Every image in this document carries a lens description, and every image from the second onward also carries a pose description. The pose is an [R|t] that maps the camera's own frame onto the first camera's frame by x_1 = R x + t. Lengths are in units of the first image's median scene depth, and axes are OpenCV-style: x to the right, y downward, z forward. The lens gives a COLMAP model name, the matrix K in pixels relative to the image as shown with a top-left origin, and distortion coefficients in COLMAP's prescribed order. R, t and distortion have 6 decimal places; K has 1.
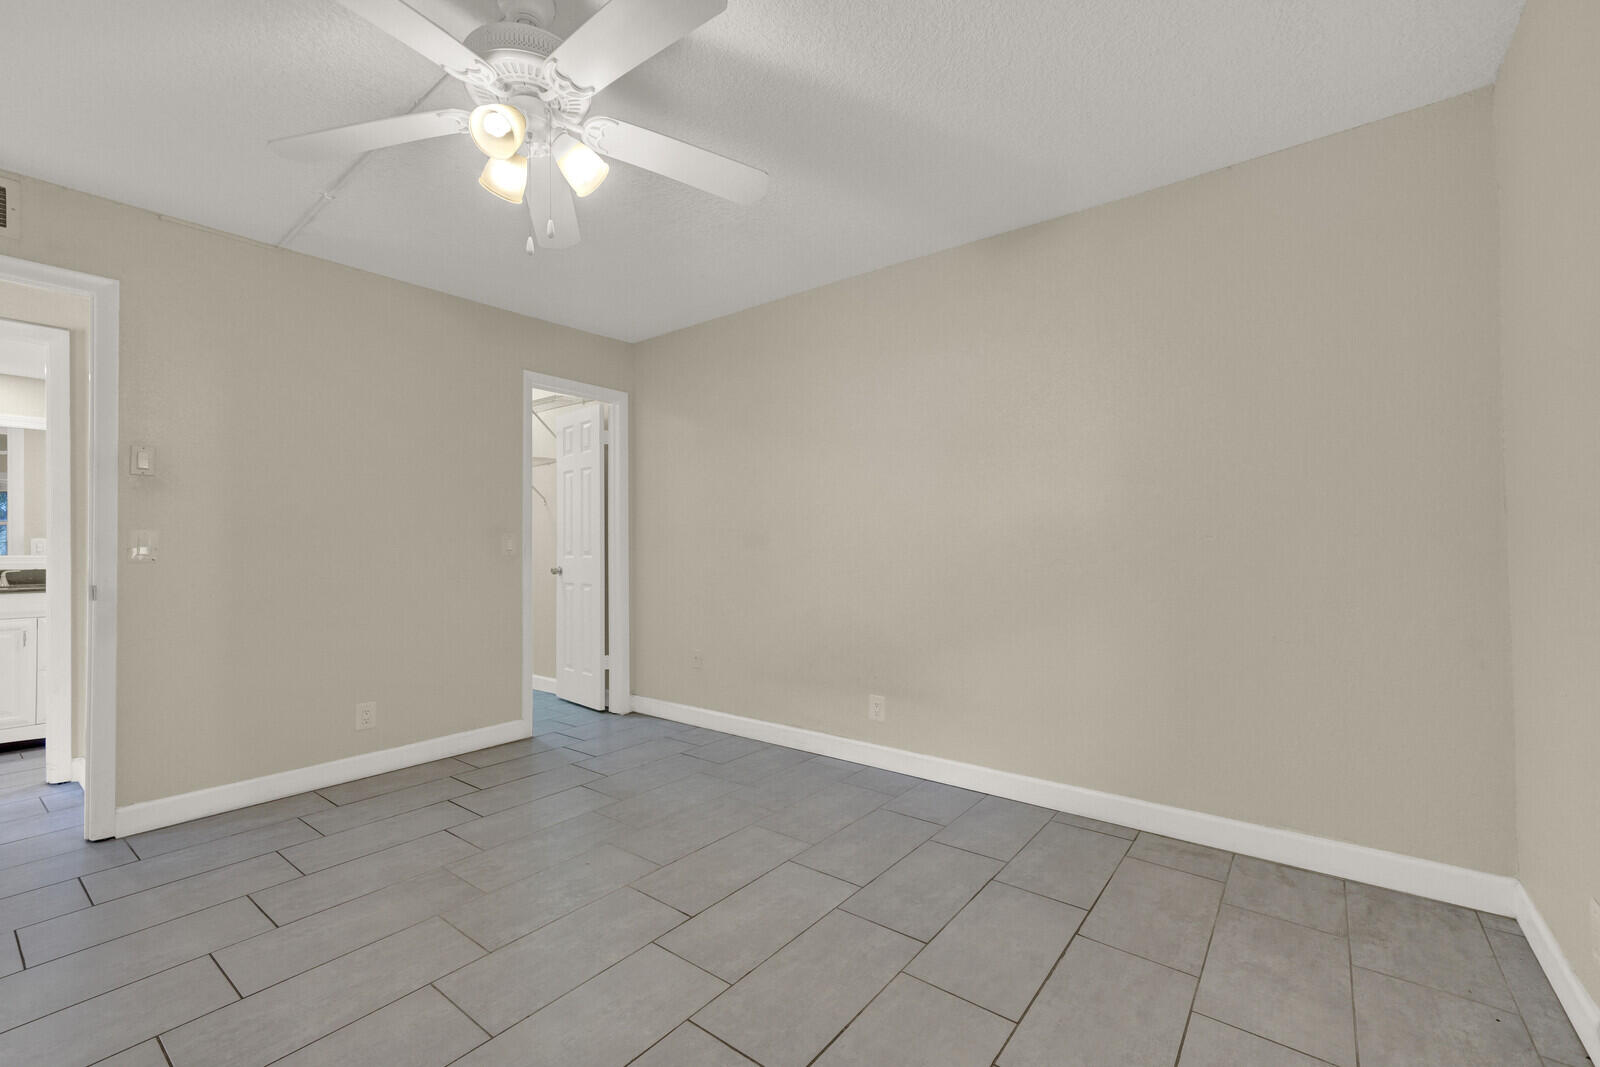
lens RADIAL K [[679.5, 0, 795.1], [0, 679.5, 533.8], [0, 0, 1]] dist [-0.000898, 0.000246]
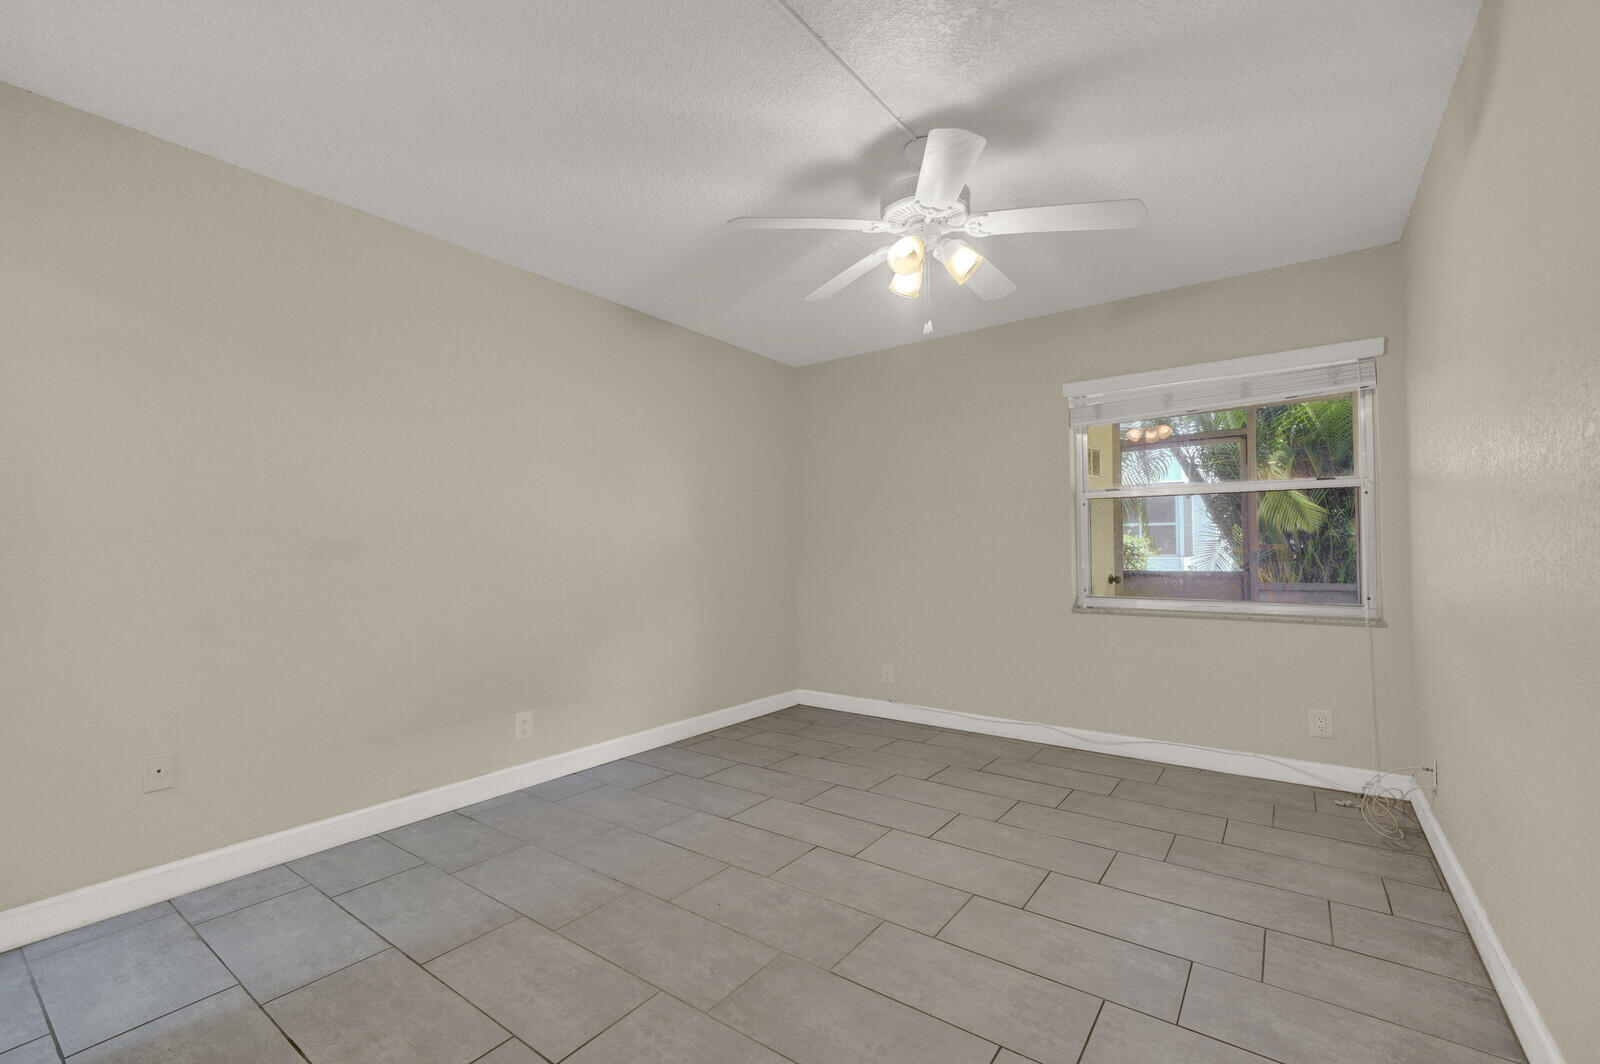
lens RADIAL K [[679.5, 0, 795.1], [0, 679.5, 532.3], [0, 0, 1]] dist [-0.000898, 0.000246]
pose [[-0.026355, 0.029465, 0.999218, -1.189487], [-0.011452, 0.999491, -0.029775, 0.009940], [-0.999587, -0.012228, -0.026005, 0.891580]]
